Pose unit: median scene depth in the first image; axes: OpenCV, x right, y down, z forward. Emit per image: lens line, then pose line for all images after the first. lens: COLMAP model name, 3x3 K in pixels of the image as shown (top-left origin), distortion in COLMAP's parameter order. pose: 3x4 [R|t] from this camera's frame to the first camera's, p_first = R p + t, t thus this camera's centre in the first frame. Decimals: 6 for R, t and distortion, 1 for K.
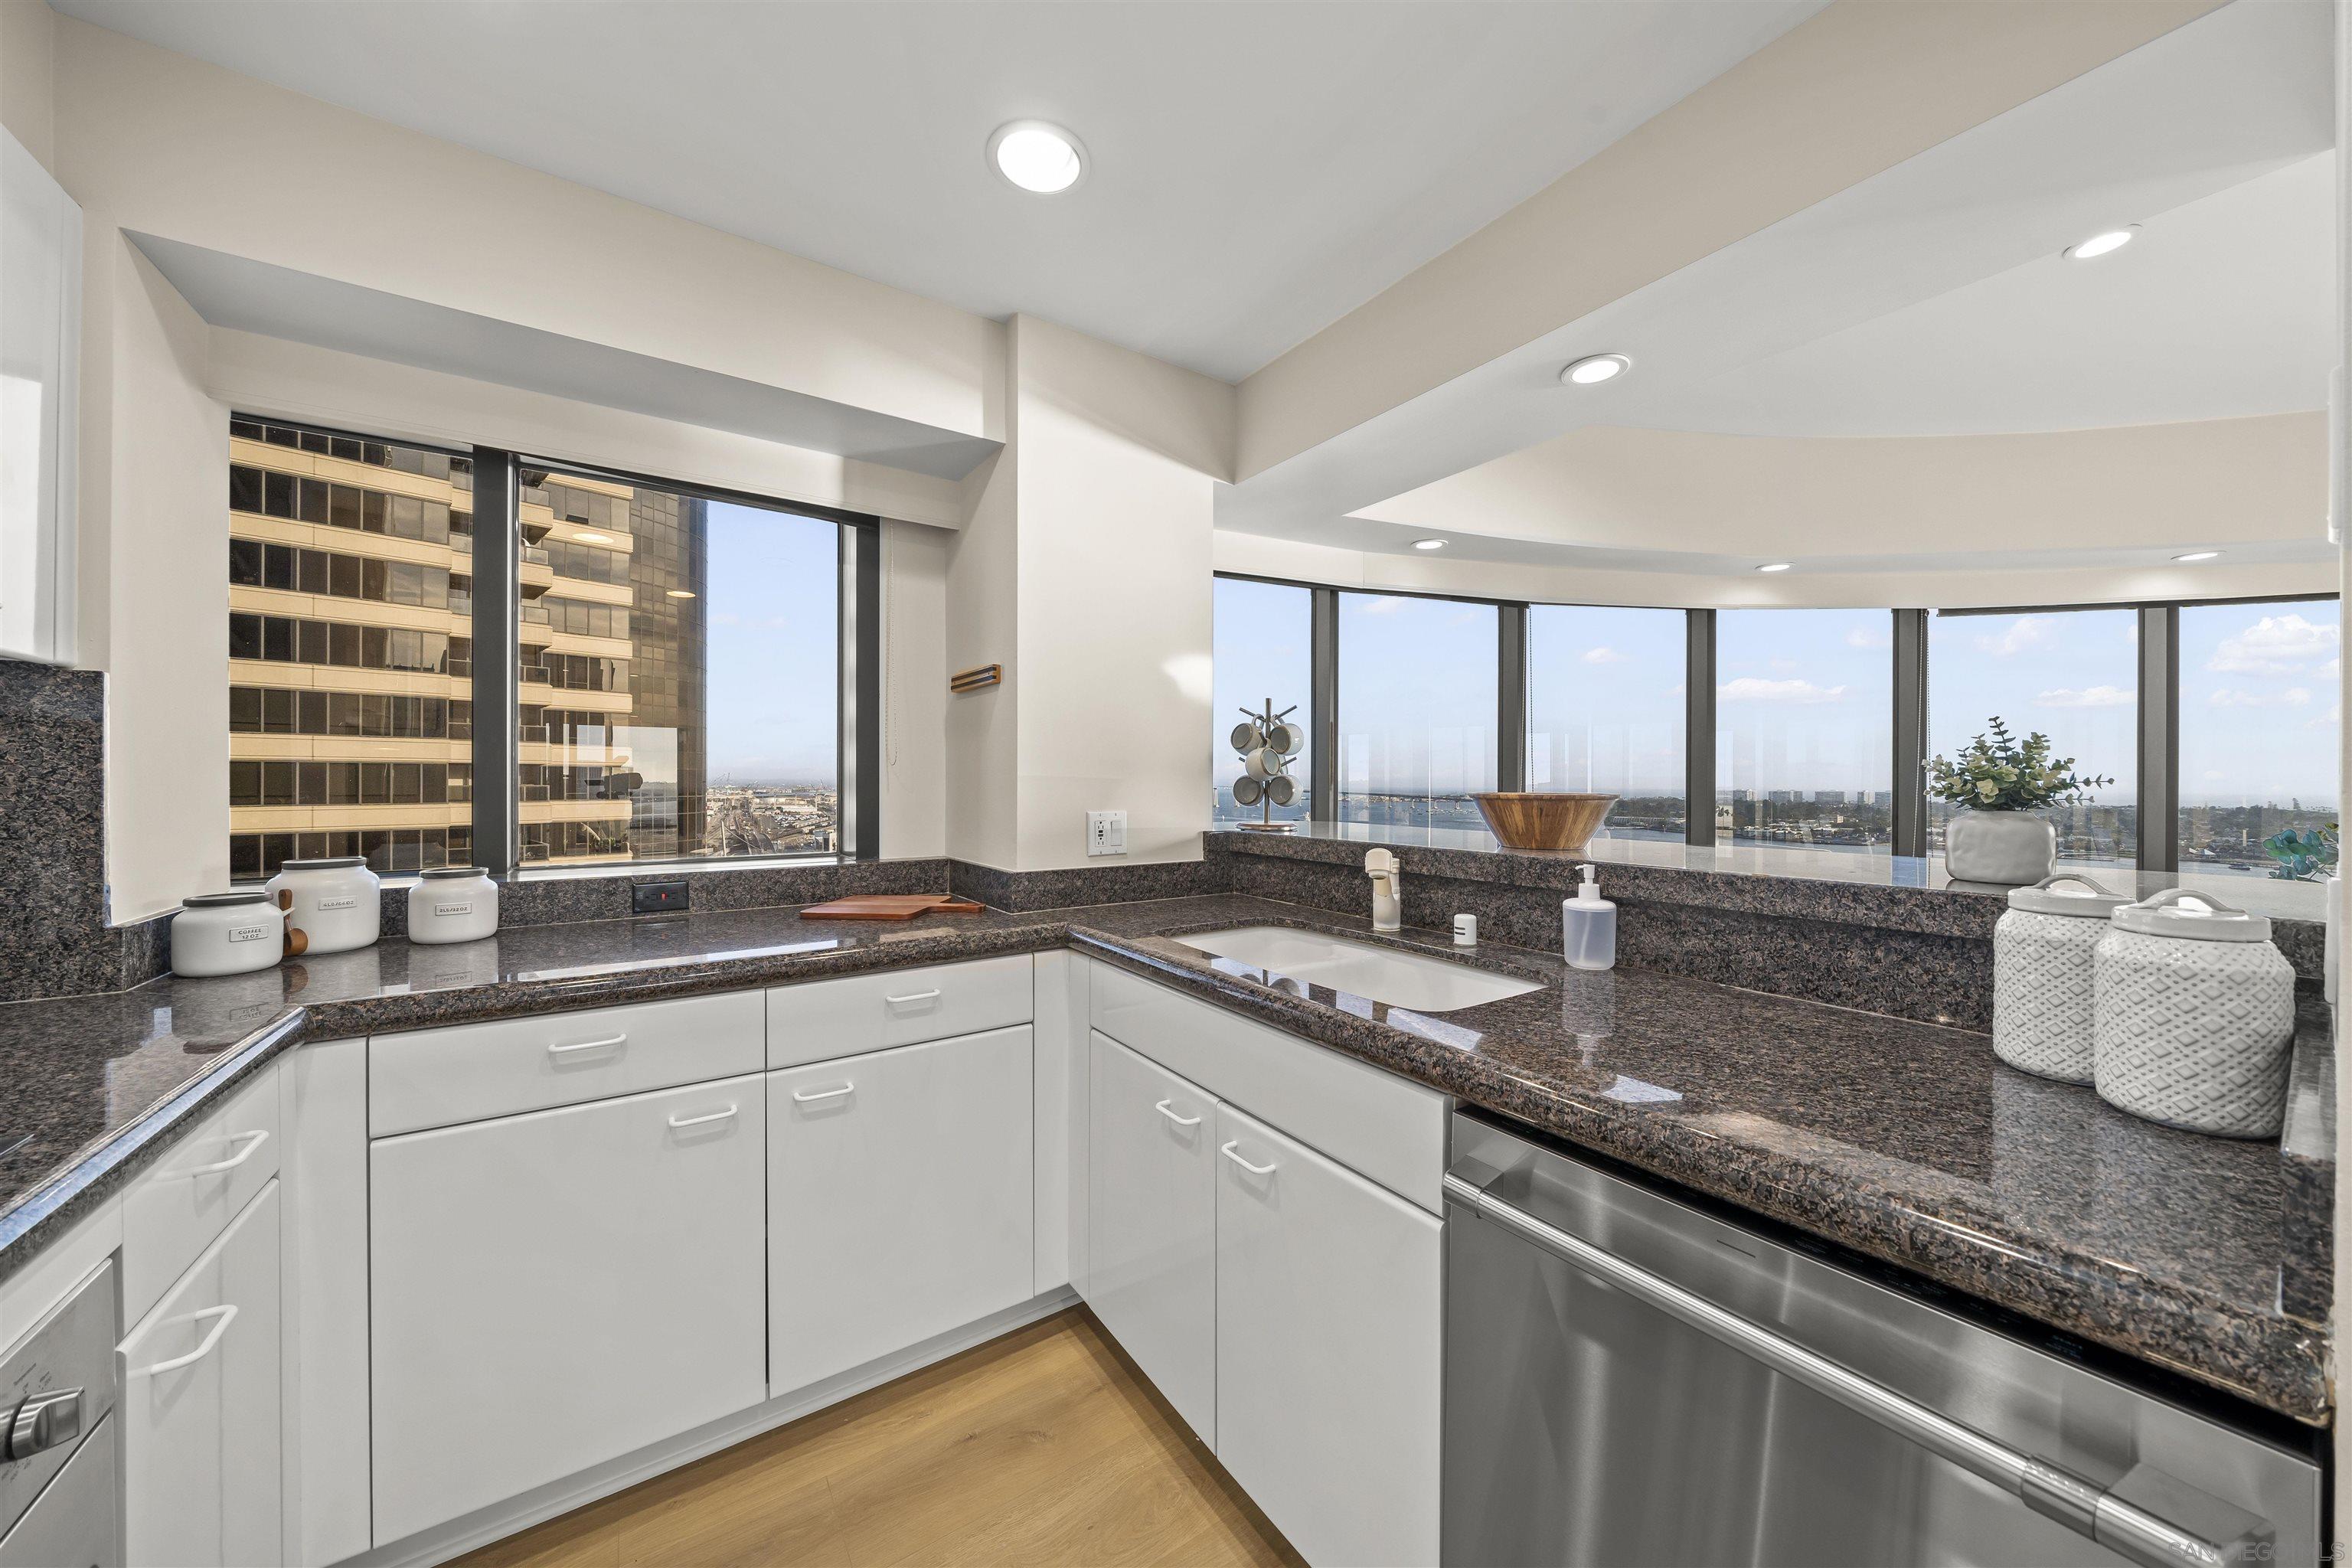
lens RADIAL K [[797.0, 0, 1163.5], [0, 797.0, 785.7], [0, 0, 1]] dist [0.000008, -0.002445]
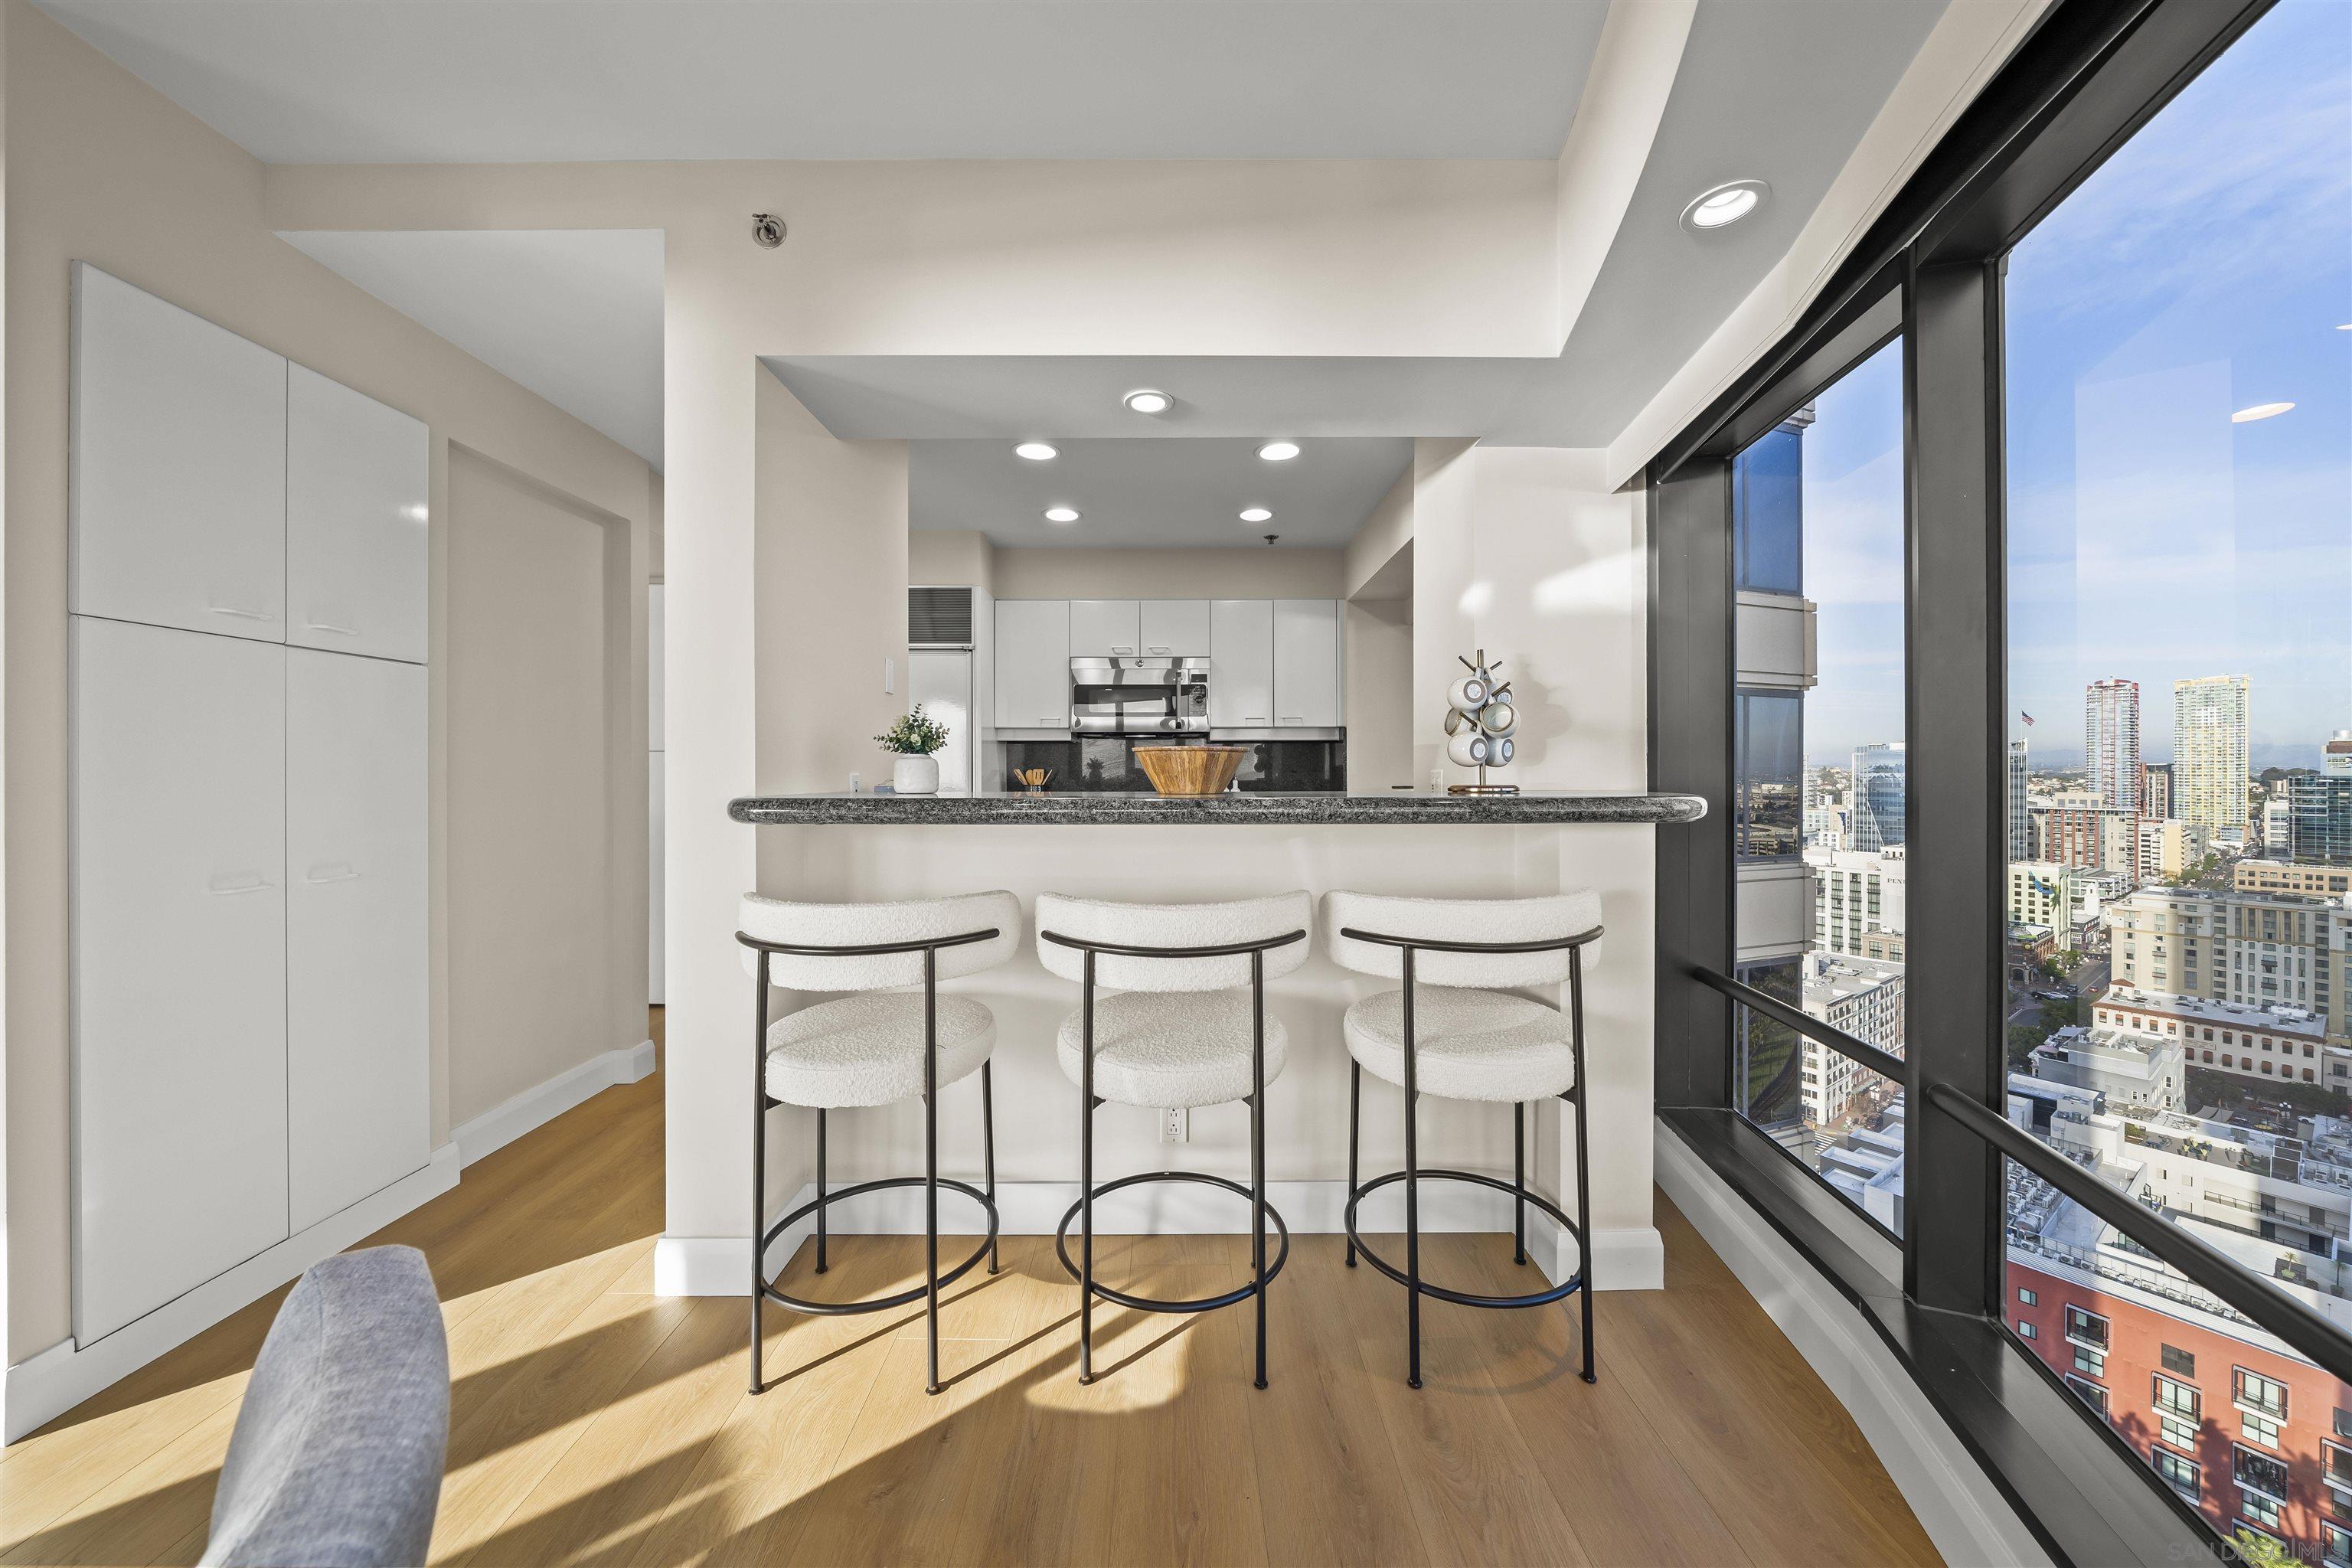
lens RADIAL K [[803.0, 0, 1171.0], [0, 803.0, 778.0], [0, 0, 1]] dist [-0.000236, -0.000039]
pose [[-0.546952, 0.000473, -0.837164, 1.310142], [-0.004086, 0.999986, 0.003234, 0.046476], [0.837154, 0.005190, -0.546942, 1.428103]]
